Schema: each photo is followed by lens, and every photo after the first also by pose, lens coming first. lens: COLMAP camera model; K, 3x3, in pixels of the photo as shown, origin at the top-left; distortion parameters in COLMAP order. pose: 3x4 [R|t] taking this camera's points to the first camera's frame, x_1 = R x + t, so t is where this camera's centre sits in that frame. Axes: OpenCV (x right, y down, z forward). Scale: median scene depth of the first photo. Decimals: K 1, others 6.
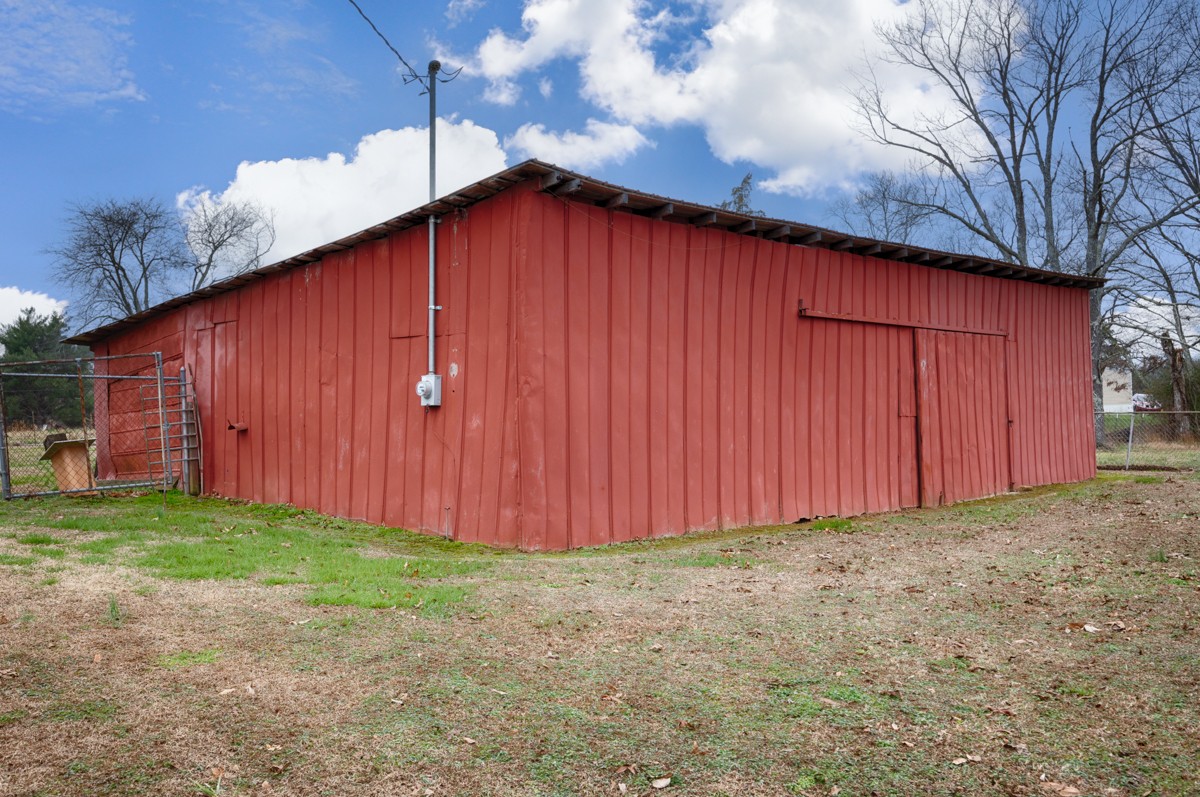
lens RADIAL K [[934.3, 0, 600.0], [0, 934.3, 398.5], [0, 0, 1]] dist [-0.005952, -0.000586]
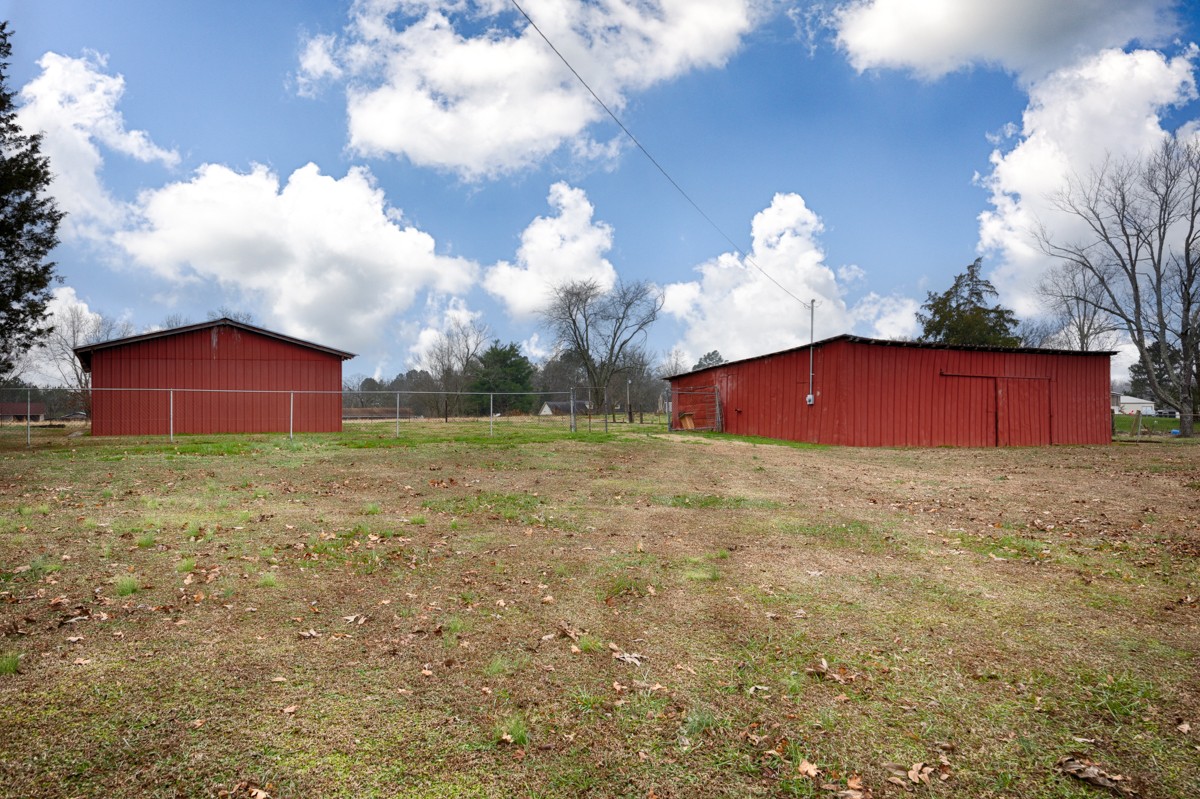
lens RADIAL K [[826.3, 0, 600.0], [0, 826.3, 399.5], [0, 0, 1]] dist [-0.003496, -0.000735]
pose [[0.947410, 0.016761, -0.319584, 0.036604], [-0.017335, 0.999849, 0.001047, 0.001189], [0.319553, 0.004549, 0.947557, -1.595088]]
